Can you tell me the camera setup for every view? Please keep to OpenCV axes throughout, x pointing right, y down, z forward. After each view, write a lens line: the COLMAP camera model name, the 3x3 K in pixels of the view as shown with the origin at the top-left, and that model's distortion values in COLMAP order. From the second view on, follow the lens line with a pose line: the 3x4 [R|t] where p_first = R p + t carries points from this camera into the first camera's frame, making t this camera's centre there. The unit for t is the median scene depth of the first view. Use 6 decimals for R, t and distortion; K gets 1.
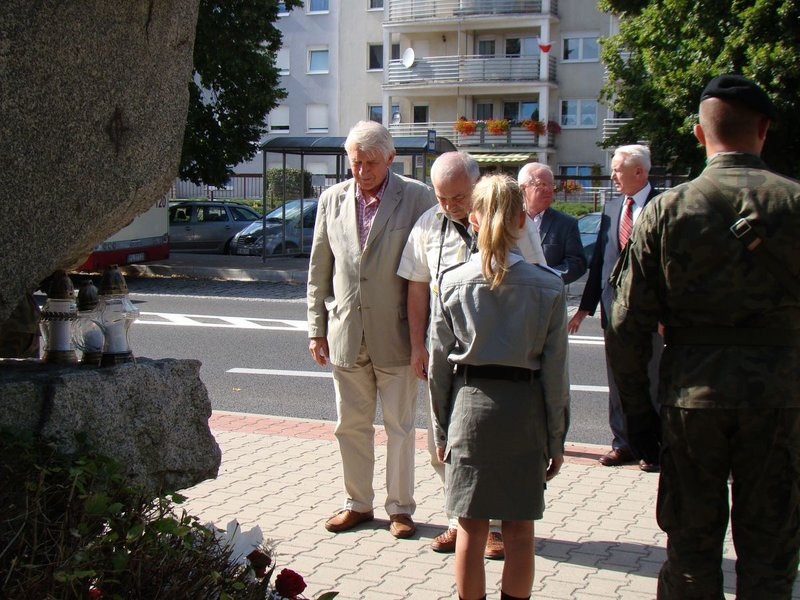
lens RADIAL K [[1537.1, 0, 404.0], [0, 1537.1, 303.3], [0, 0, 1]] dist [0.216262, 0.229484]
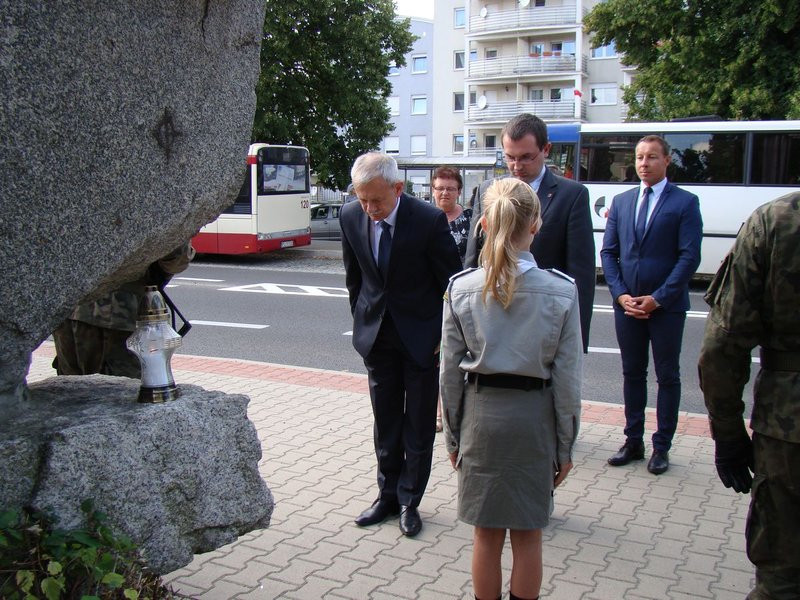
lens RADIAL K [[1009.0, 0, 382.0], [0, 1009.0, 324.2], [0, 0, 1]] dist [-0.106595, 0.027314]
pose [[0.995600, 0.009799, -0.093194, -0.003755], [-0.004705, 0.998490, 0.054727, -0.034995], [0.093590, -0.054047, 0.994143, 0.442436]]
